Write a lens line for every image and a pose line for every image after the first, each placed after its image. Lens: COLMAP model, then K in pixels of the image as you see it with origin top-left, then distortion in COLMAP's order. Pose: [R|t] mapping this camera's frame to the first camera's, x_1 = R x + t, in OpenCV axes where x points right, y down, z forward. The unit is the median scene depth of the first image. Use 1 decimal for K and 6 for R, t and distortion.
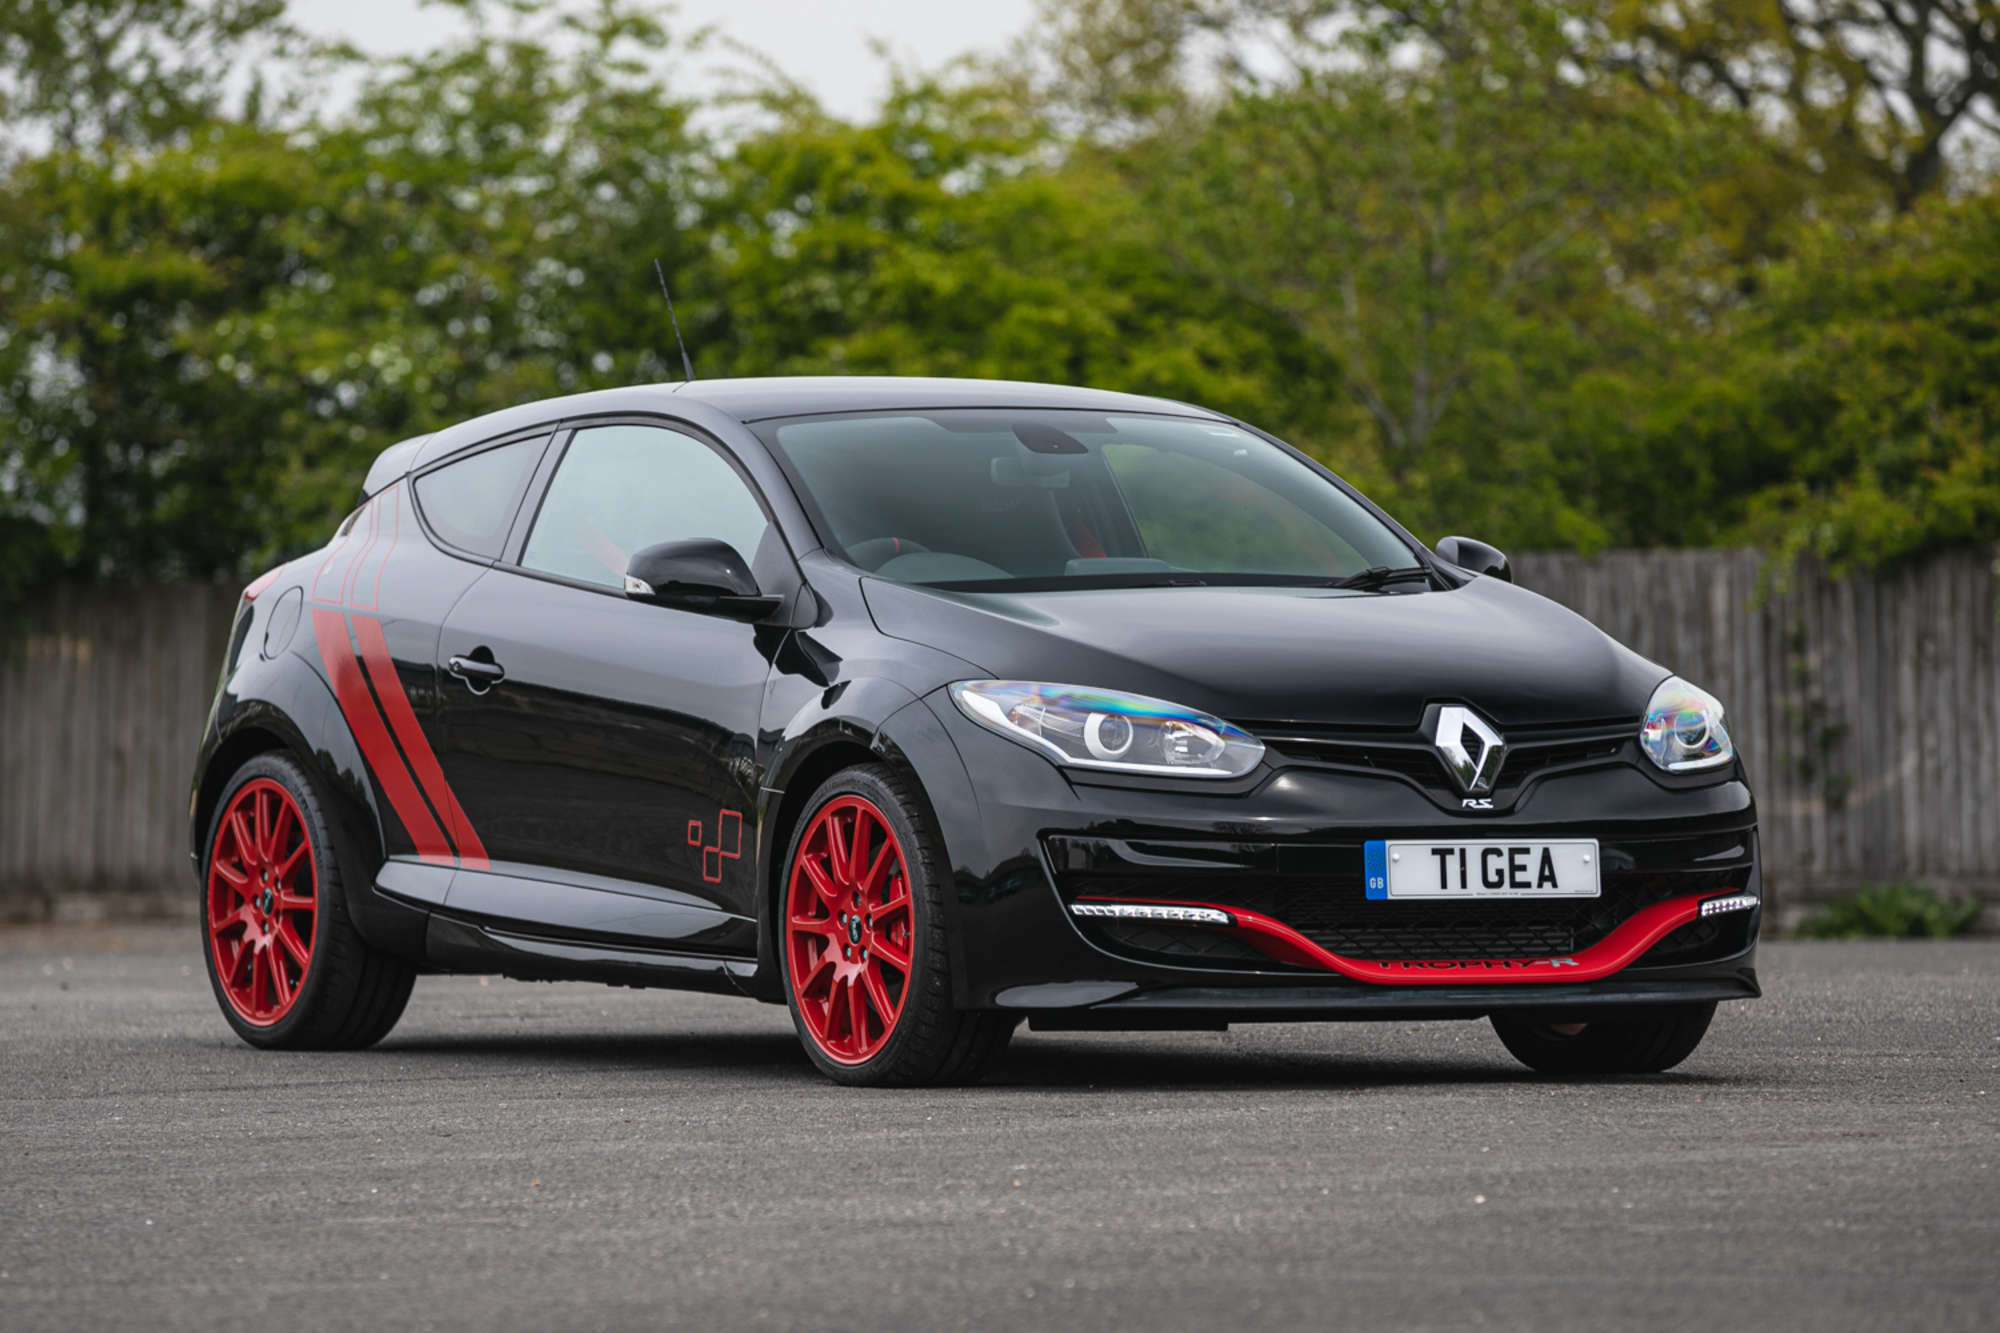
lens RADIAL K [[11784.1, 0, 1003.7], [0, 11784.1, 819.4], [0, 0, 1]] dist [-0.325884, -39.668449]
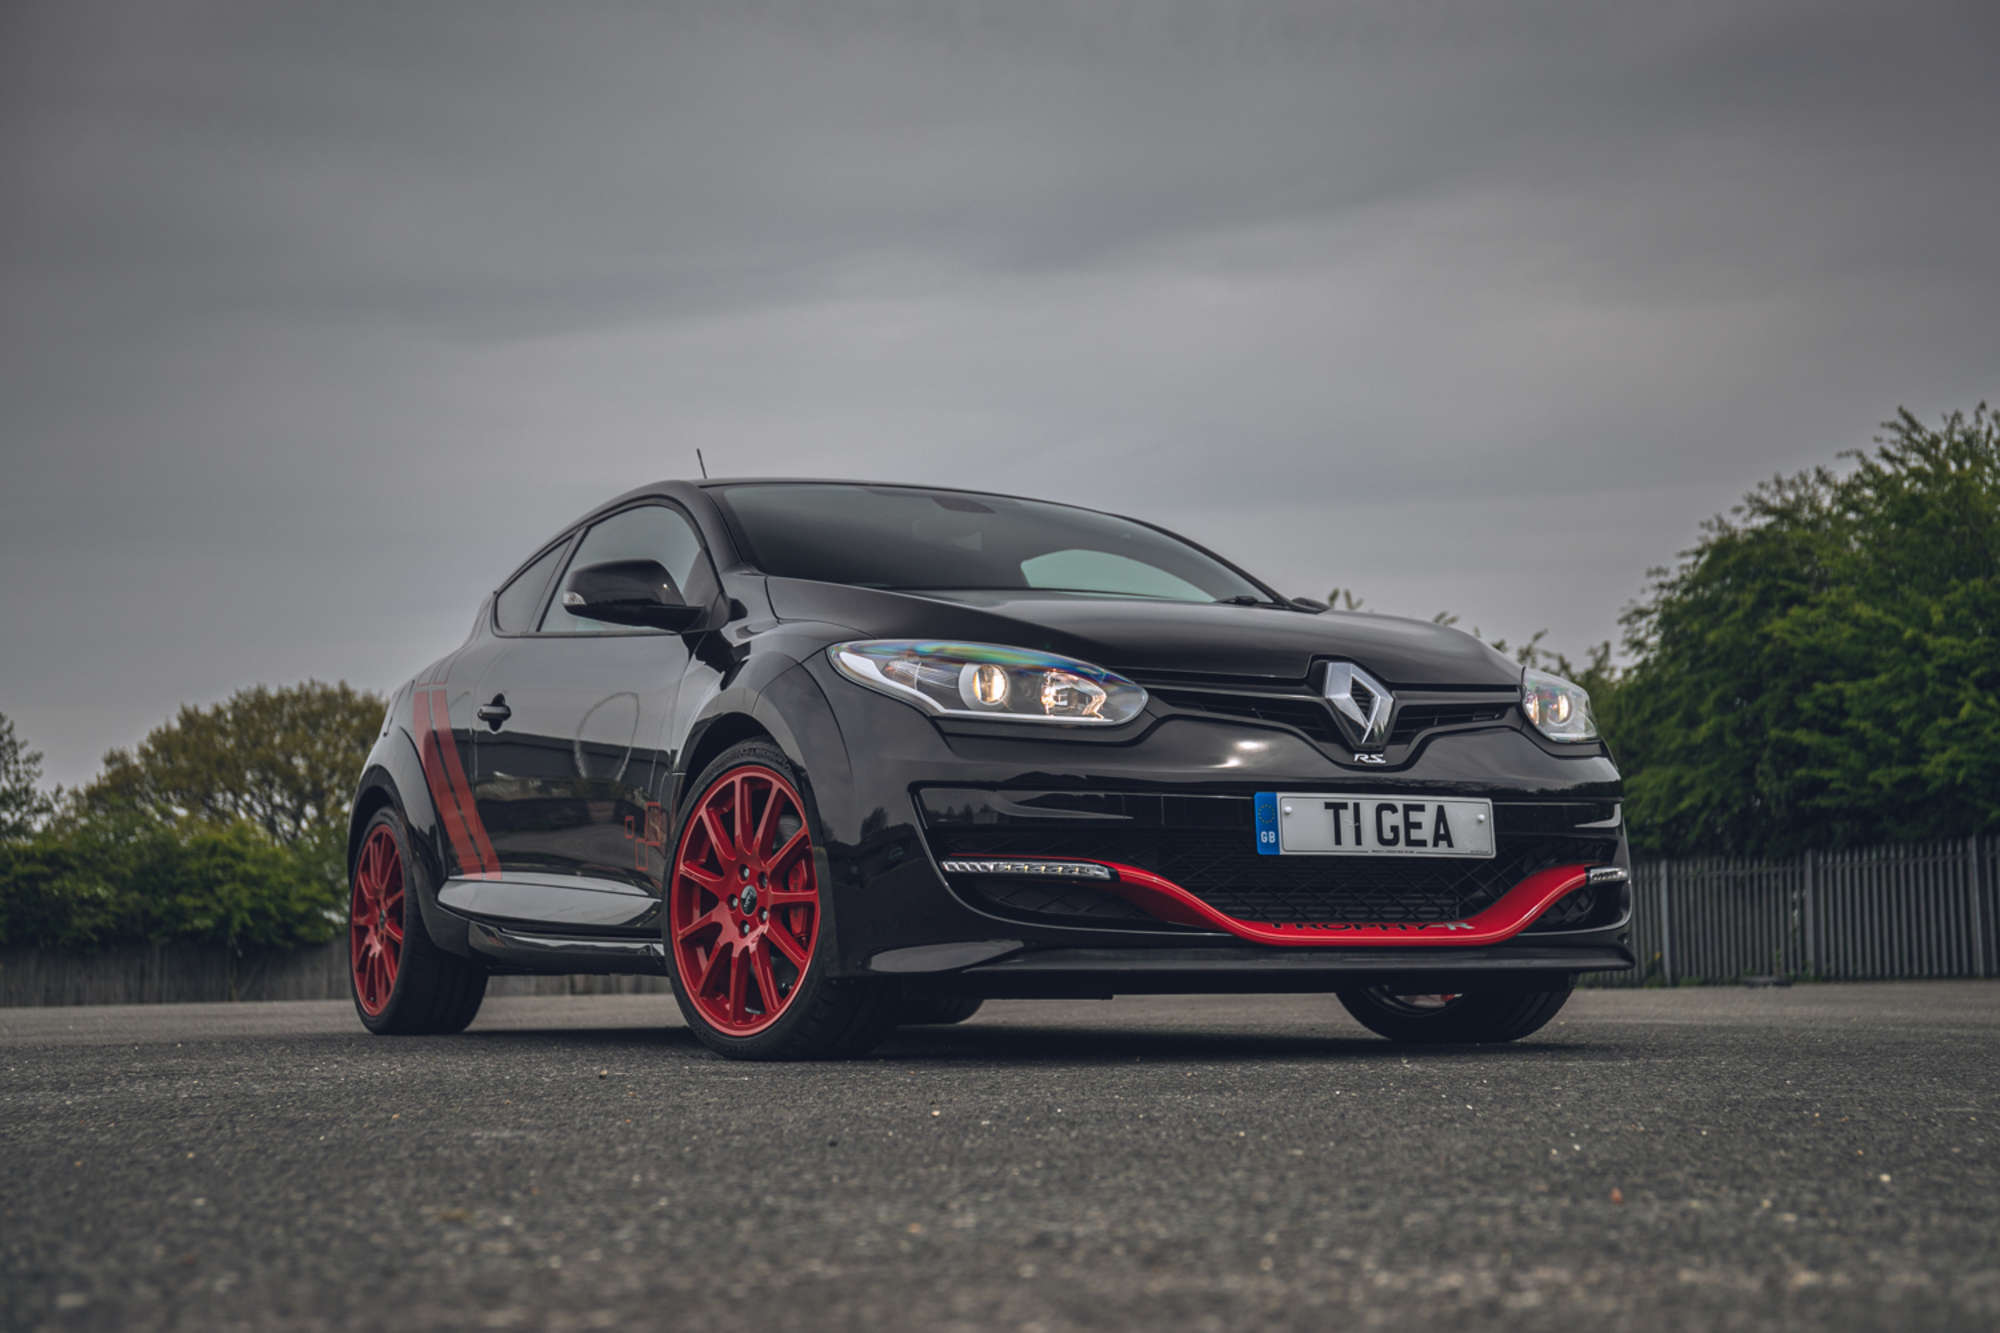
lens RADIAL K [[3072.4, 0, 1000.0], [0, 3072.4, 666.5], [0, 0, 1]] dist [0.004715, 0.002069]
pose [[0.999600, -0.007947, -0.027160, 0.016910], [0.004984, 0.994196, -0.107464, 0.017979], [0.027857, 0.107285, 0.993838, 0.748190]]
